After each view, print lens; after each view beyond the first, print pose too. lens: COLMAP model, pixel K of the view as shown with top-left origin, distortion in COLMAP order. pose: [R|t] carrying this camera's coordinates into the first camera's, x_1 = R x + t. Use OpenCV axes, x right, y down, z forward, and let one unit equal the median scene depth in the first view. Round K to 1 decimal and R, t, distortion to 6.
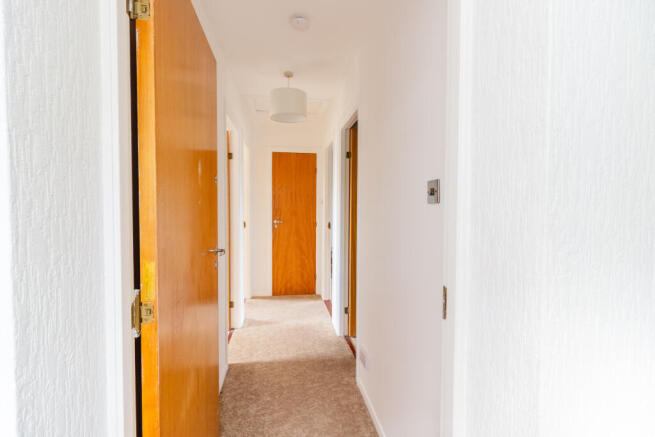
lens RADIAL K [[303.3, 0, 325.3], [0, 303.3, 214.0], [0, 0, 1]] dist [0.006739, 0.000215]
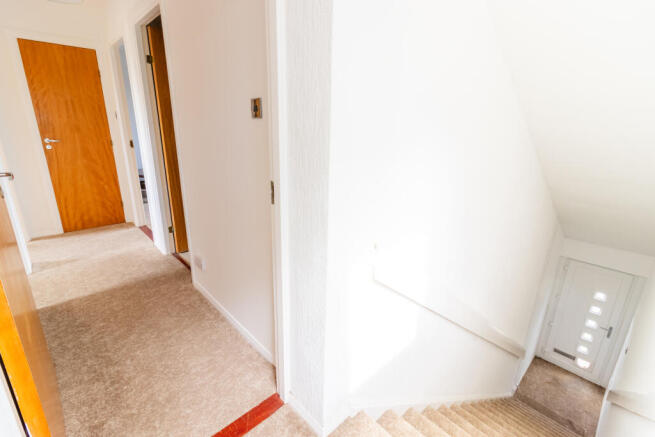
lens RADIAL K [[303.3, 0, 324.7], [0, 303.3, 218.1], [0, 0, 1]] dist [0.006739, 0.000215]
pose [[0.821280, -0.158308, 0.548123, -0.059606], [0.002908, 0.961881, 0.273452, 0.006558], [-0.570518, -0.222987, 0.790434, -0.083177]]
